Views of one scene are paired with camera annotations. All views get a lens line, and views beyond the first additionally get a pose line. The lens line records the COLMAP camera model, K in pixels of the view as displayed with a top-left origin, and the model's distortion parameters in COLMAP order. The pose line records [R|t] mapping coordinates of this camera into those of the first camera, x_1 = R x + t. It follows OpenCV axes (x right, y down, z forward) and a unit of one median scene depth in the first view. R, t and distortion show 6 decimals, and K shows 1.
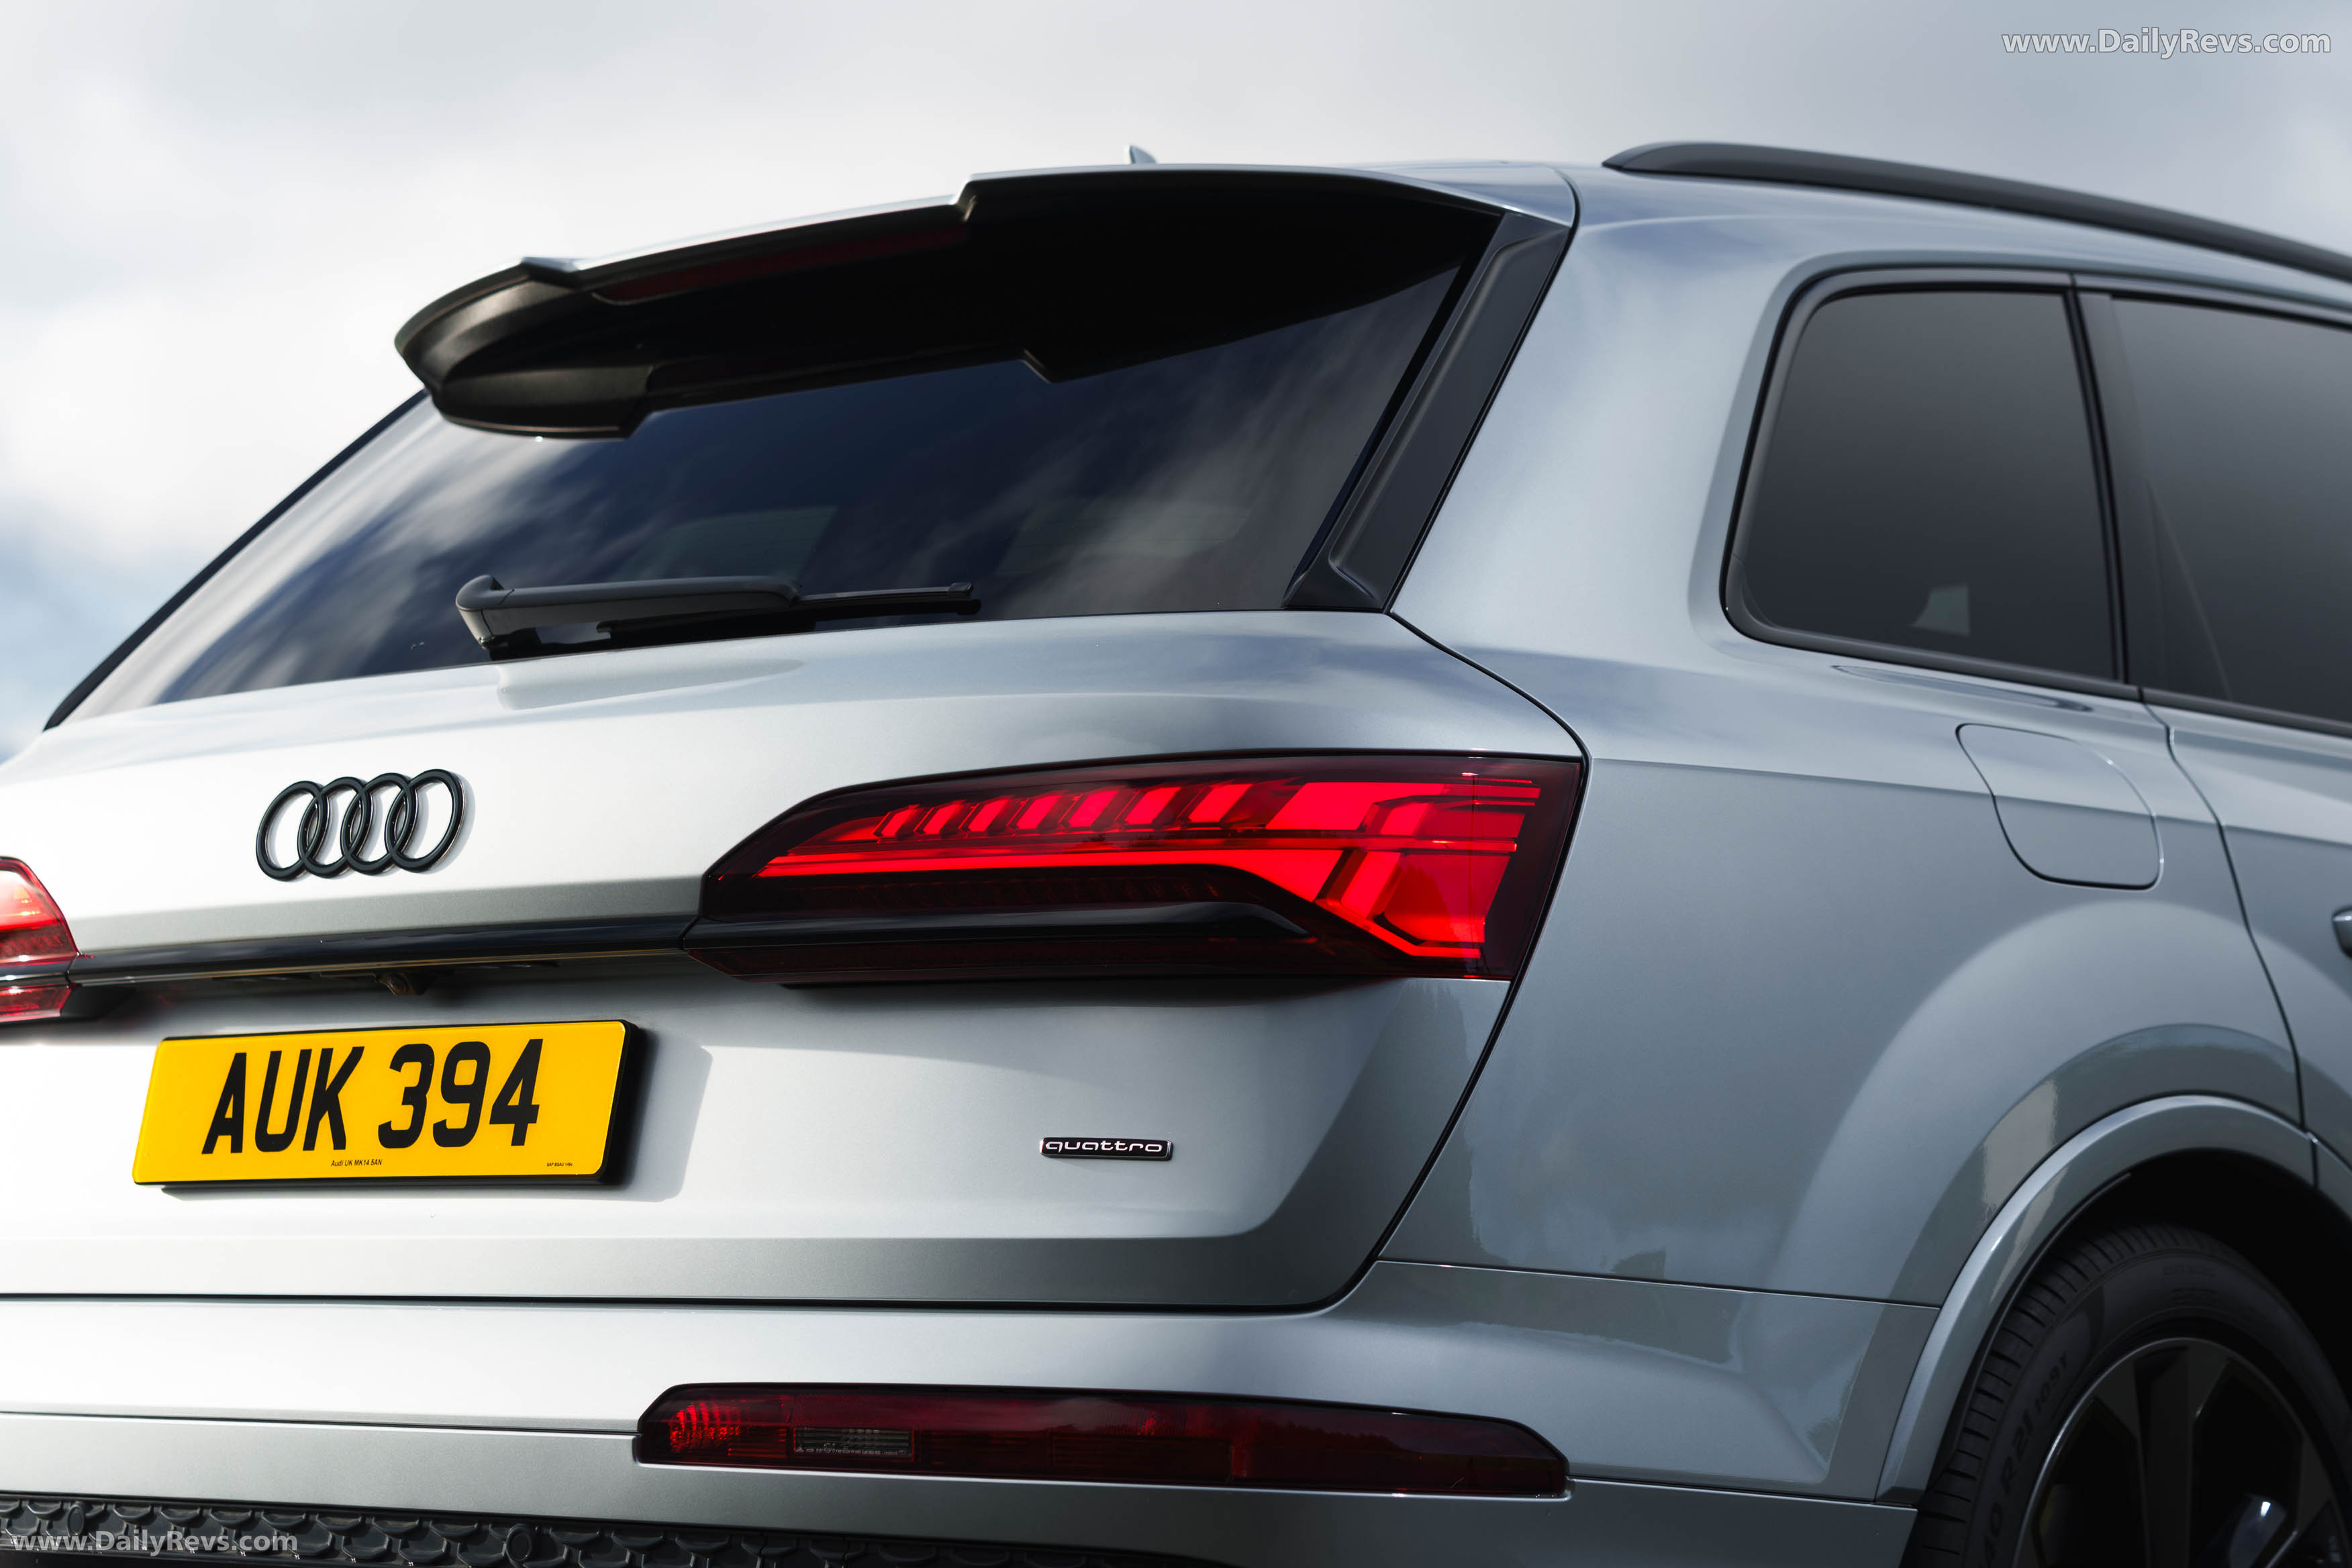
lens RADIAL K [[5163.0, 0, 1199.9], [0, 5163.0, 764.9], [0, 0, 1]] dist [-0.038061, 0.000000]
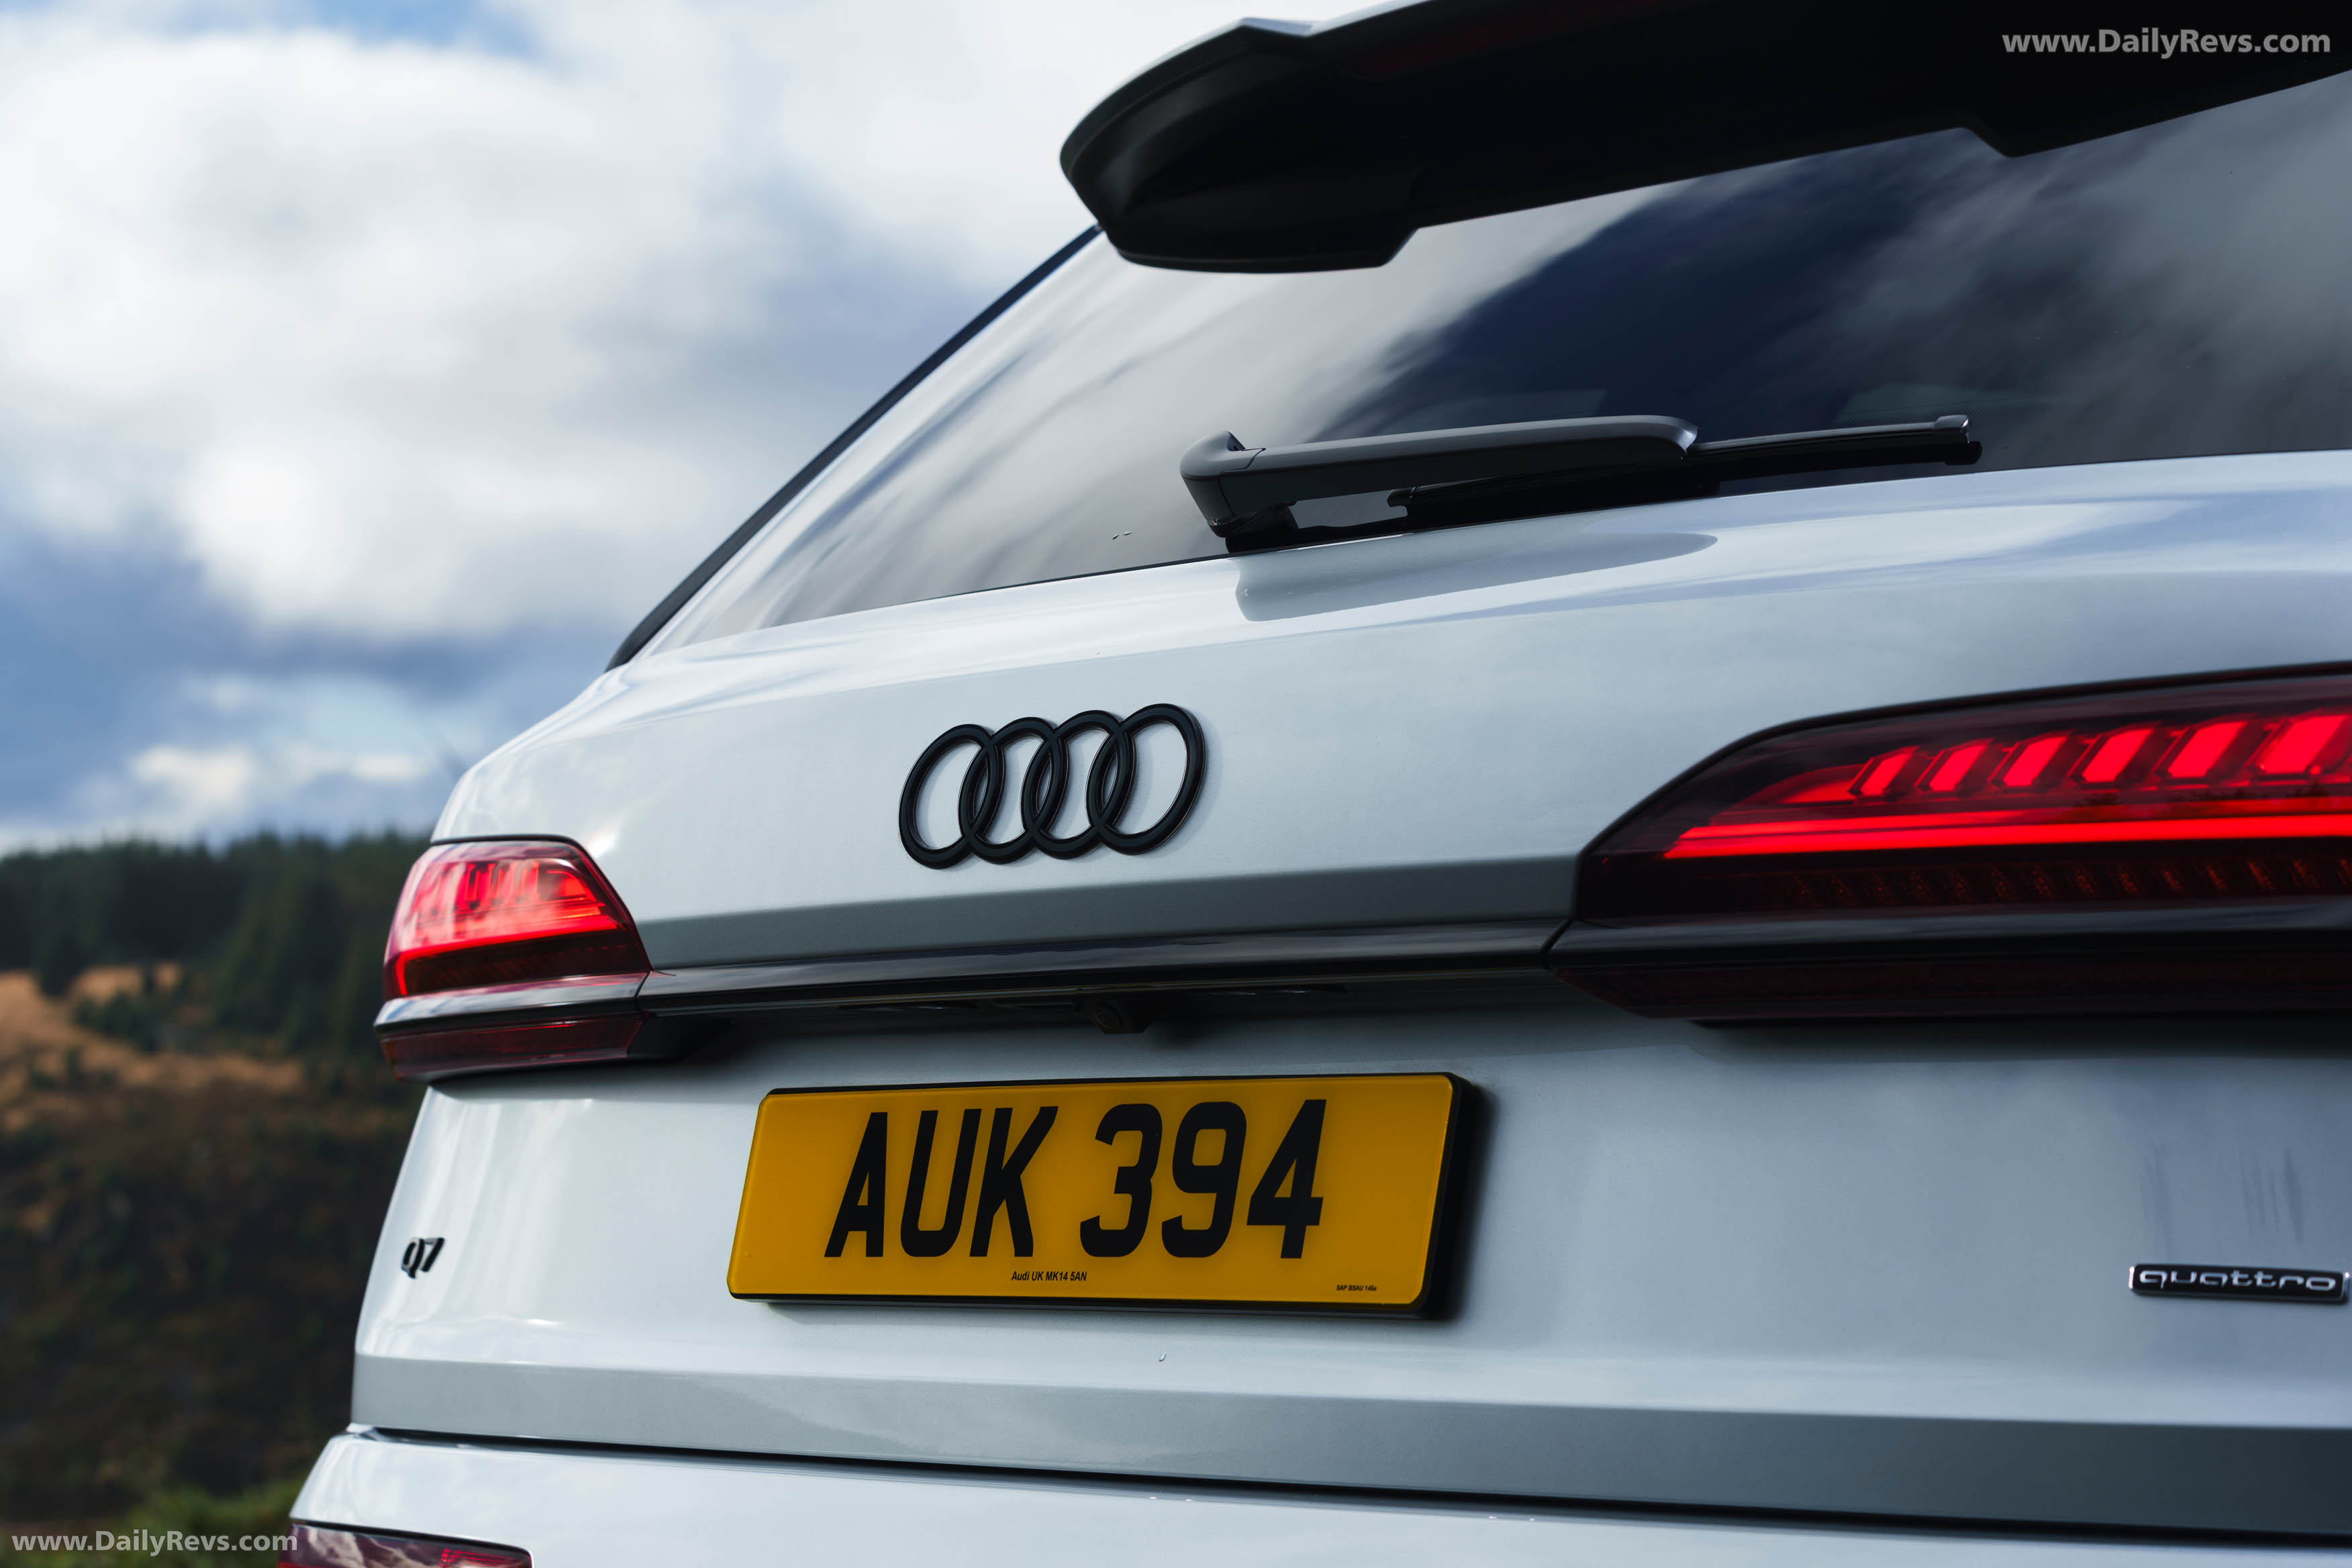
lens RADIAL K [[4950.7, 0, 1175.0], [0, 4950.7, 791.3], [0, 0, 1]] dist [-0.053190, 0.000000]
pose [[0.993568, -0.006520, -0.113048, -0.073488], [0.007509, 0.999937, 0.008326, 0.007203], [0.112986, -0.009122, 0.993555, 0.354608]]
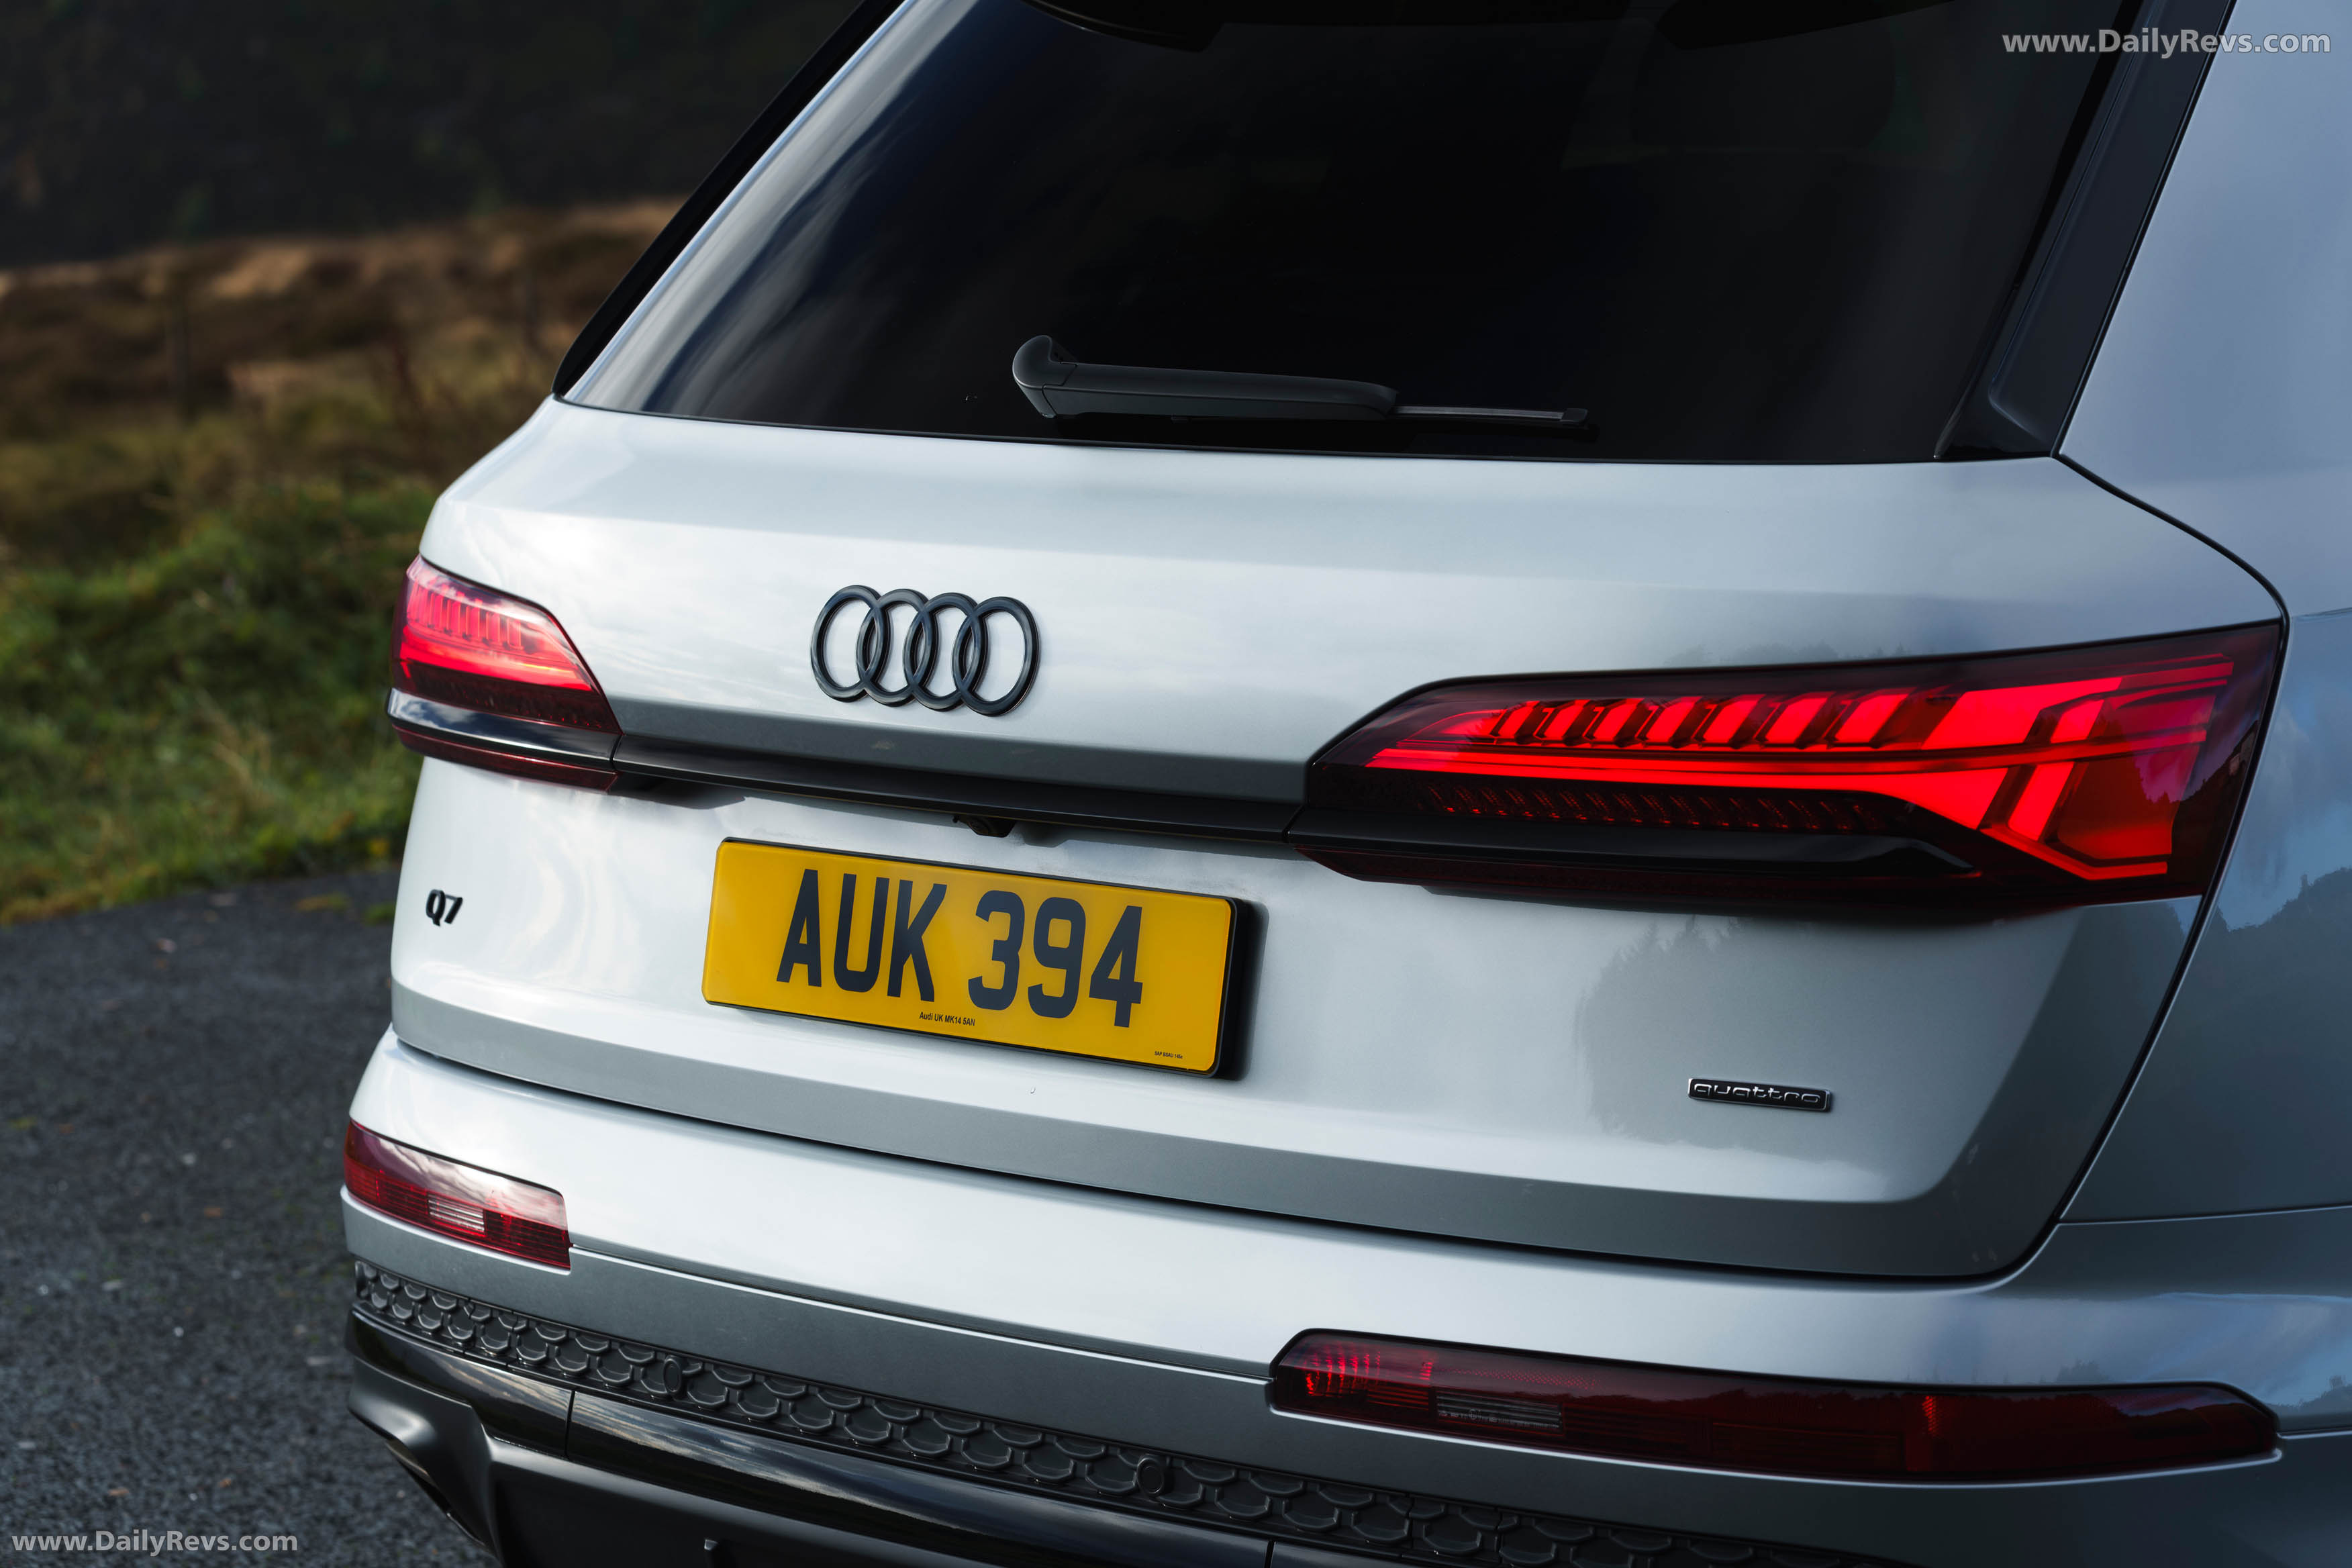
lens RADIAL K [[7022.2, 0, 1176.7], [0, 7022.2, 781.4], [0, 0, 1]] dist [-0.068285, 0.000000]
pose [[0.990899, -0.032228, -0.130691, 0.040634], [0.062607, 0.969851, 0.235520, -0.258436], [0.119160, -0.241559, 0.963042, -0.181722]]
